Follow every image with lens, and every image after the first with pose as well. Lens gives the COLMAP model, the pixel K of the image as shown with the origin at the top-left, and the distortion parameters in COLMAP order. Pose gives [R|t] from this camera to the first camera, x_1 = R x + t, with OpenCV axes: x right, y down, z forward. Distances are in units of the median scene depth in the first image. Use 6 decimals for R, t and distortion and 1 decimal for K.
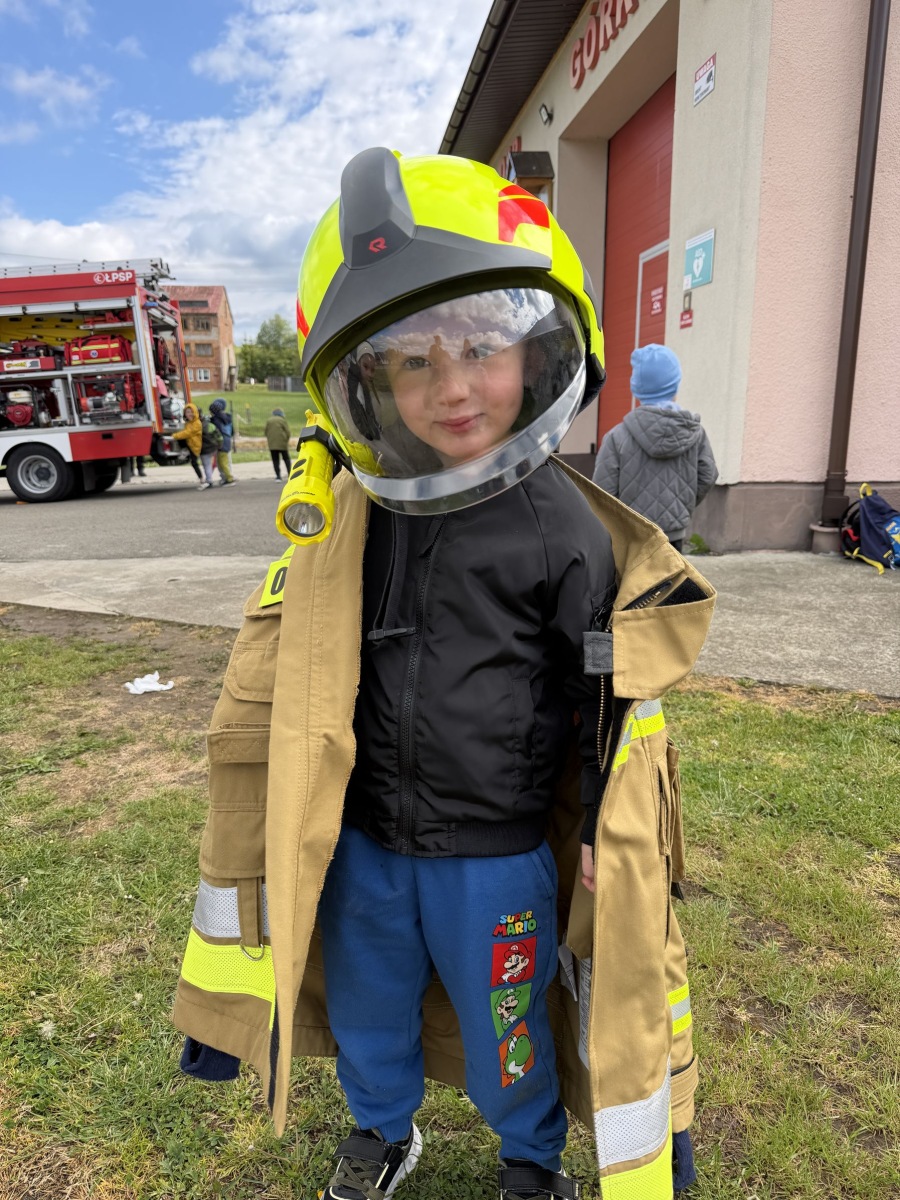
lens RADIAL K [[791.0, 0, 450.0], [0, 791.0, 600.0], [0, 0, 1]] dist [-0.019663, -0.016198]
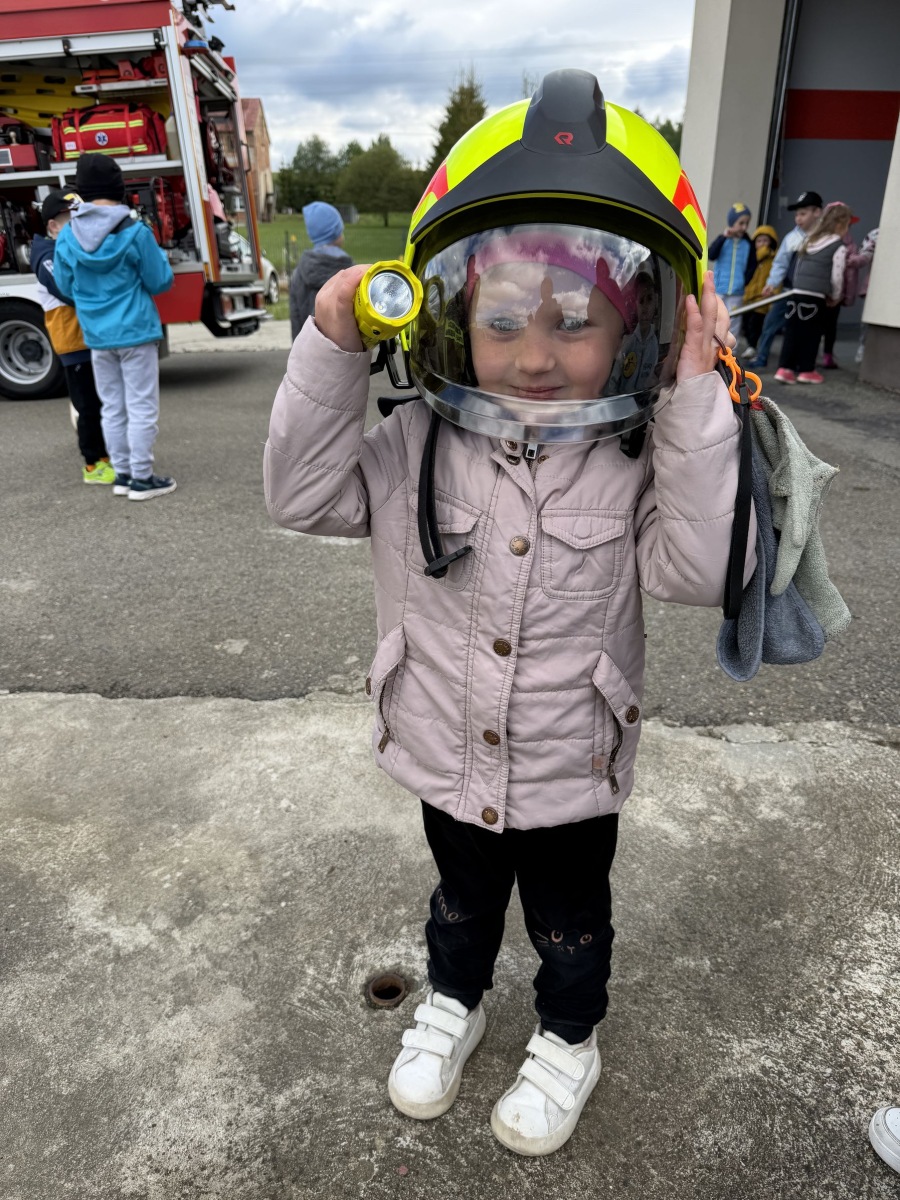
lens RADIAL K [[791.0, 0, 450.0], [0, 791.0, 600.0], [0, 0, 1]] dist [-0.019663, -0.016198]
pose [[0.998453, 0.032722, -0.044962, -0.157891], [-0.023809, 0.982240, 0.186113, -0.091495], [0.050254, -0.184755, 0.981499, 0.380794]]
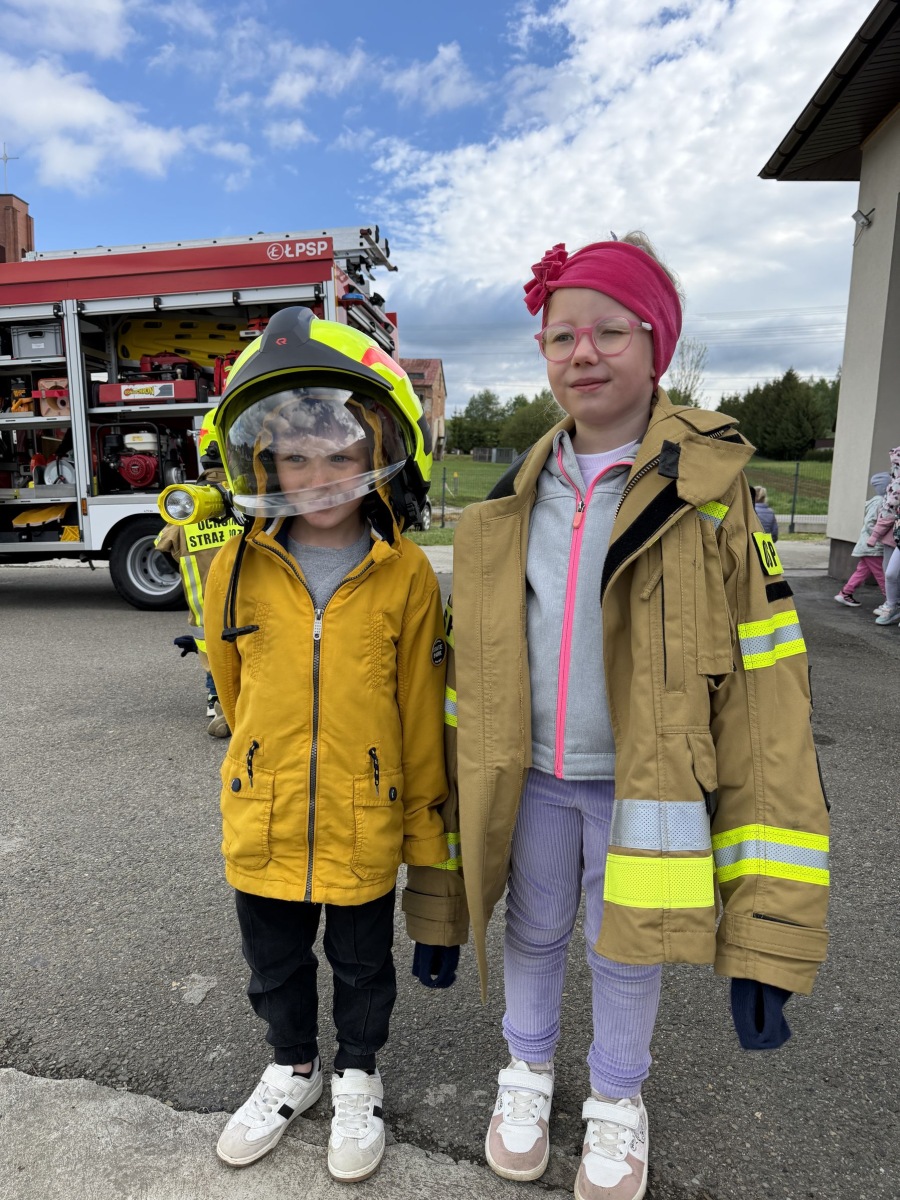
lens RADIAL K [[791.0, 0, 450.0], [0, 791.0, 600.0], [0, 0, 1]] dist [-0.019663, -0.016198]
pose [[0.969484, 0.071107, -0.234615, -0.149093], [-0.091685, 0.992729, -0.077987, -0.104851], [0.227364, 0.097118, 0.968955, 0.447092]]
